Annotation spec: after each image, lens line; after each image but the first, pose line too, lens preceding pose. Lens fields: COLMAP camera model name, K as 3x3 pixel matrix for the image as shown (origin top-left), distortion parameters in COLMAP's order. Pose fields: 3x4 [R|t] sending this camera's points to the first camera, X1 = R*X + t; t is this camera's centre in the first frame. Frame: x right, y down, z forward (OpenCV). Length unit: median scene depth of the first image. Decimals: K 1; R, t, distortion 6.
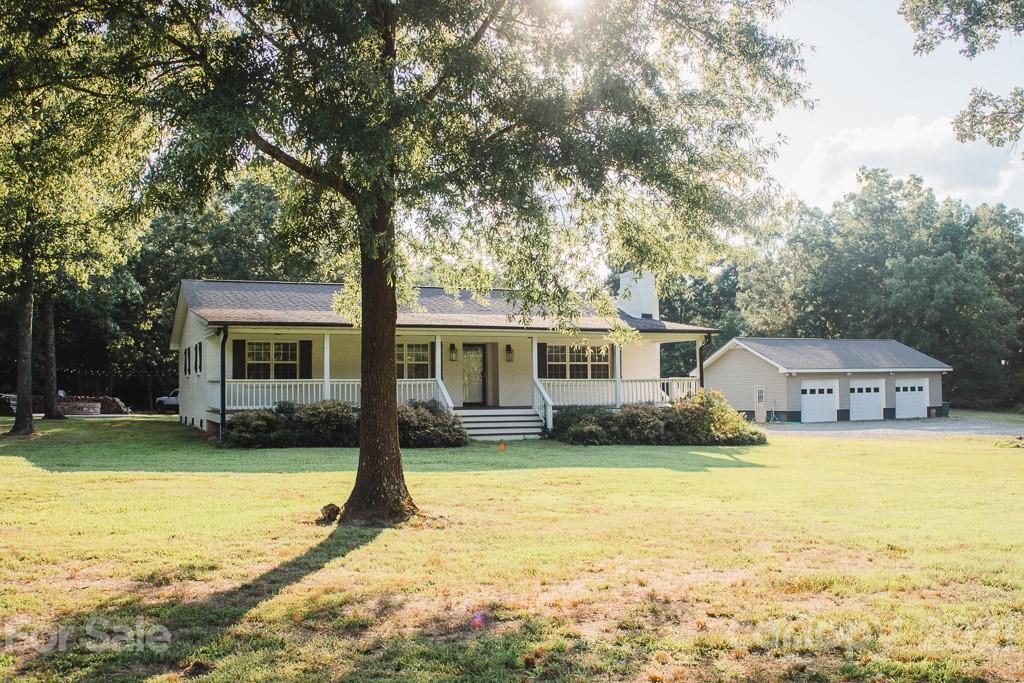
lens RADIAL K [[1044.9, 0, 512.0], [0, 1044.9, 341.5], [0, 0, 1]] dist [-0.164785, -0.002924]
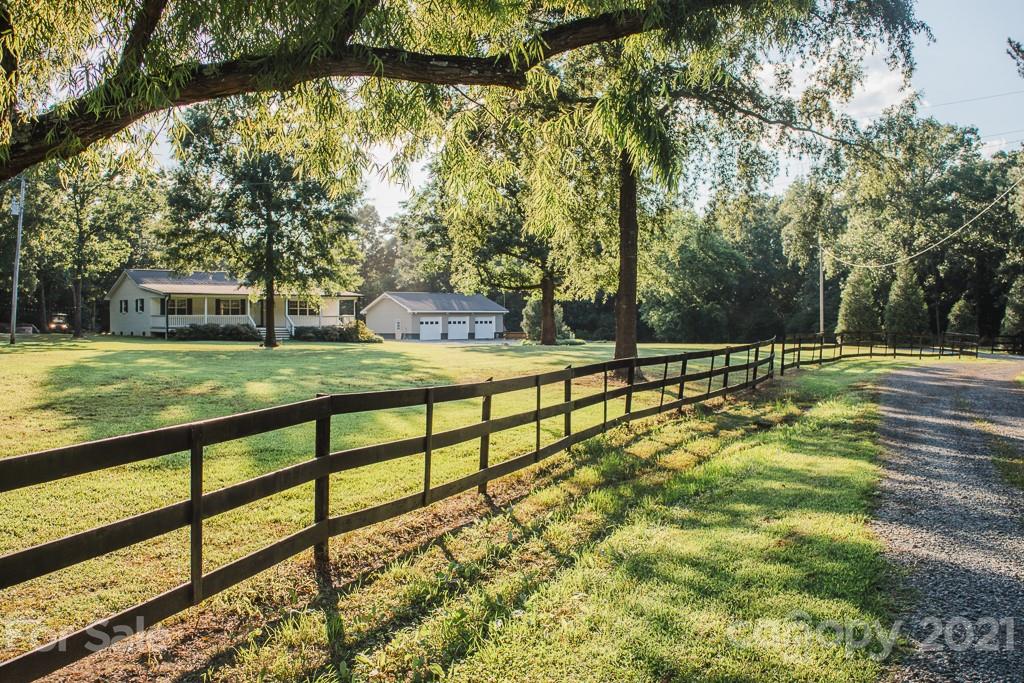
lens RADIAL K [[1044.9, 0, 512.0], [0, 1044.9, 341.5], [0, 0, 1]] dist [-0.164785, -0.002924]
pose [[0.958051, 0.002982, 0.286582, -0.094806], [-0.021356, 0.997909, 0.061011, -0.035359], [-0.285801, -0.064572, 0.956111, -0.832677]]
